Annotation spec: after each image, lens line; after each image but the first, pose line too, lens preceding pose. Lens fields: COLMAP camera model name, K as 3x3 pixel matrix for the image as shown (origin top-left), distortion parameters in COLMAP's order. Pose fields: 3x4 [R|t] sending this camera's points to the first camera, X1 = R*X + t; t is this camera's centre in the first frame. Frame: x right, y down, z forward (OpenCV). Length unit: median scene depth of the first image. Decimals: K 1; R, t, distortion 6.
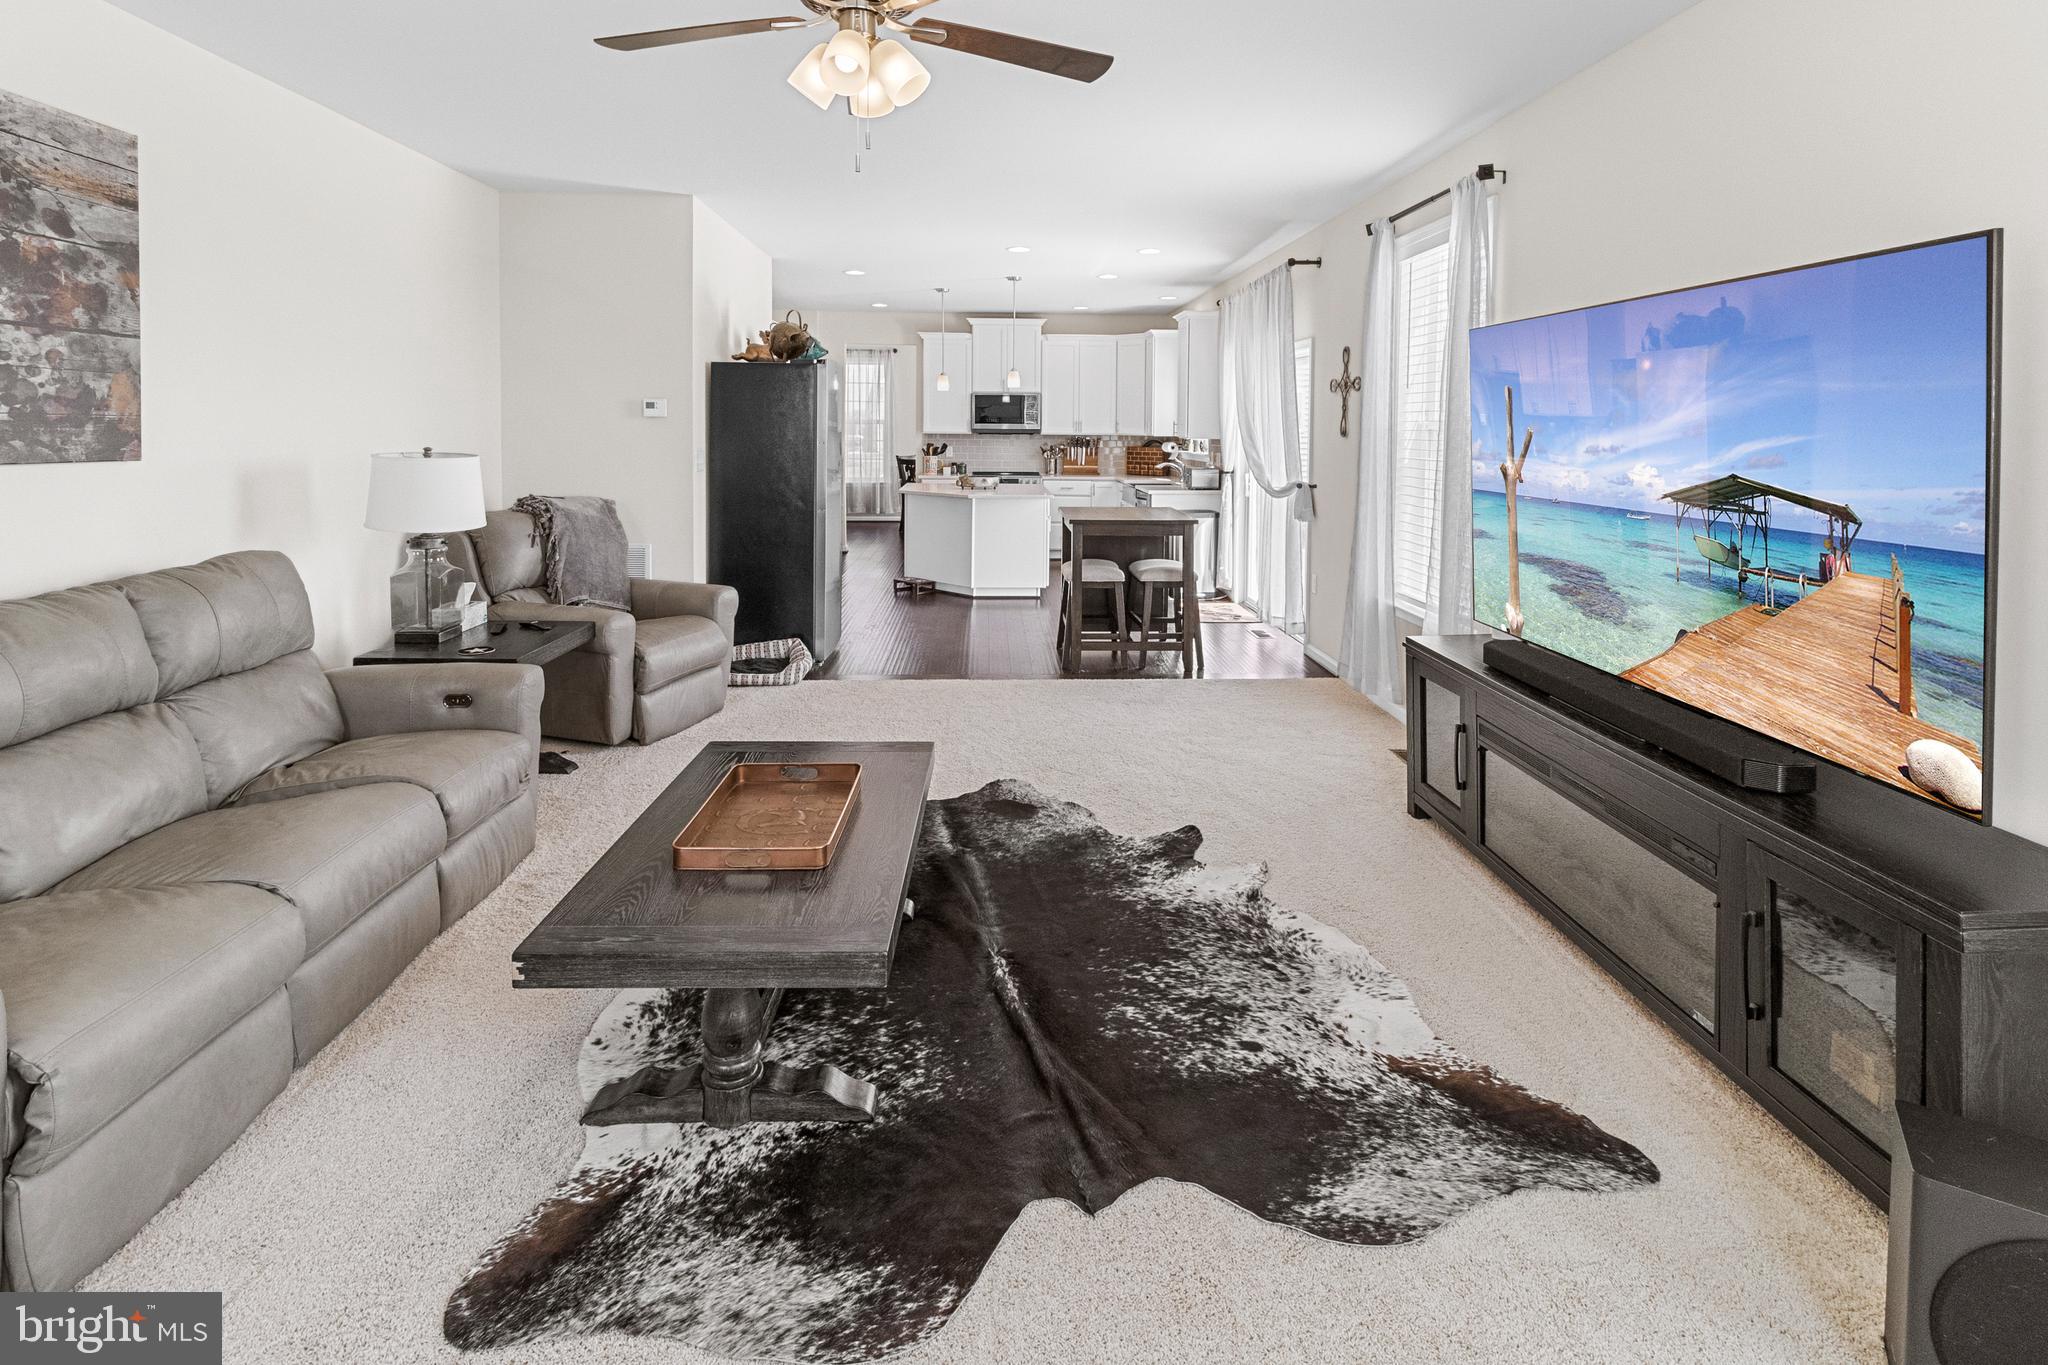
lens RADIAL K [[957.9, 0, 1037.0], [0, 957.9, 646.6], [0, 0, 1]] dist [0.021852, 0.001520]
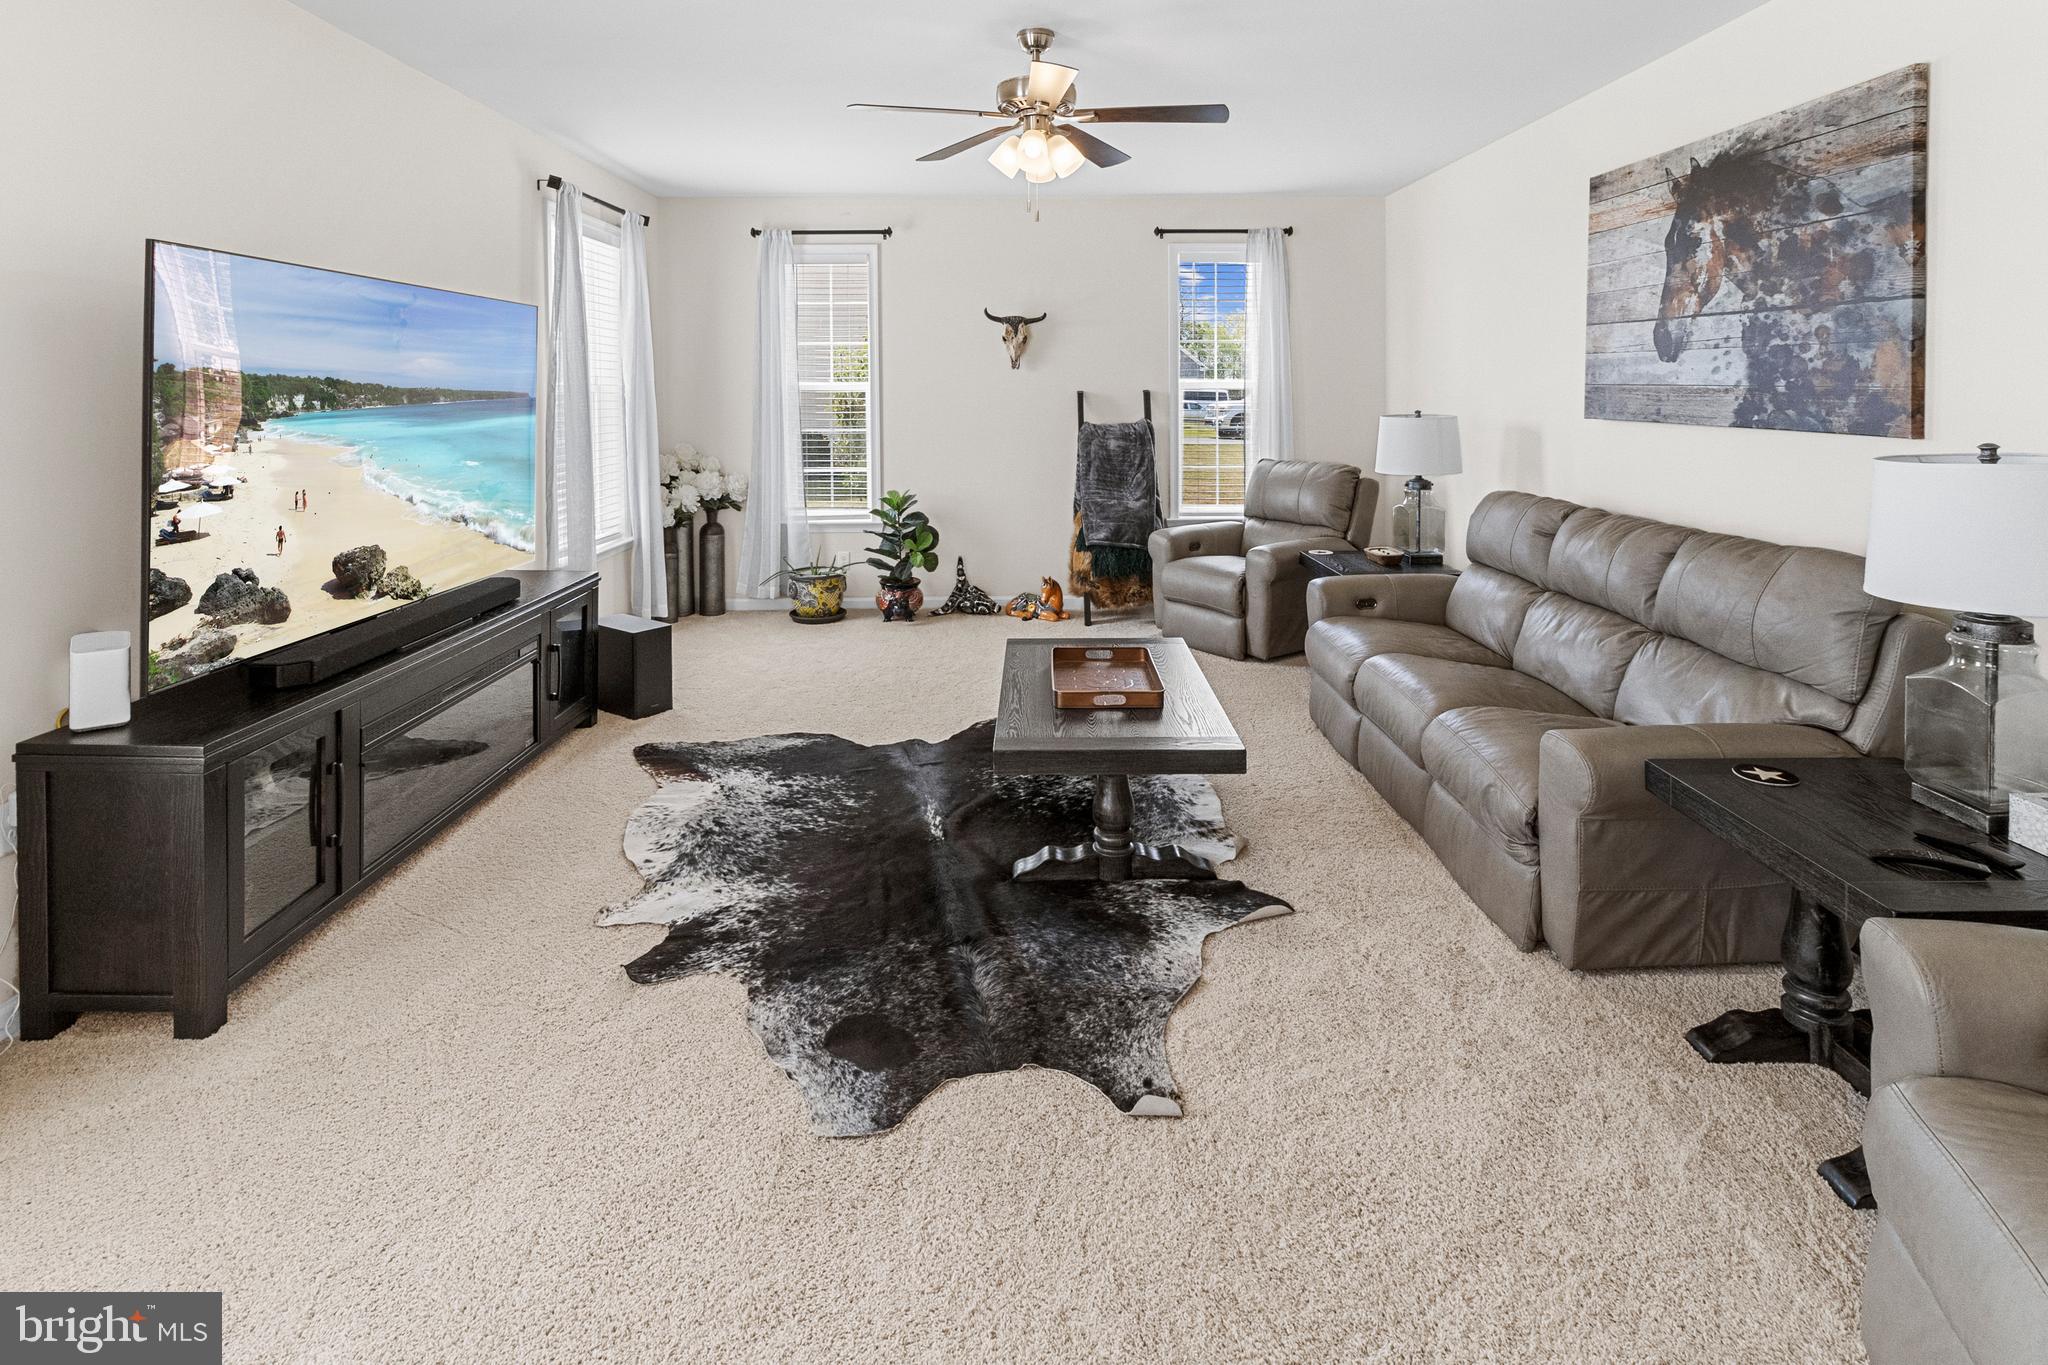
lens RADIAL K [[957.9, 0, 1037.0], [0, 957.9, 646.6], [0, 0, 1]] dist [0.021852, 0.001520]
pose [[-0.999060, -0.041794, 0.011515, -0.166037], [-0.031265, 0.878641, 0.476459, -0.468615], [-0.030031, 0.475651, -0.879121, 2.102109]]
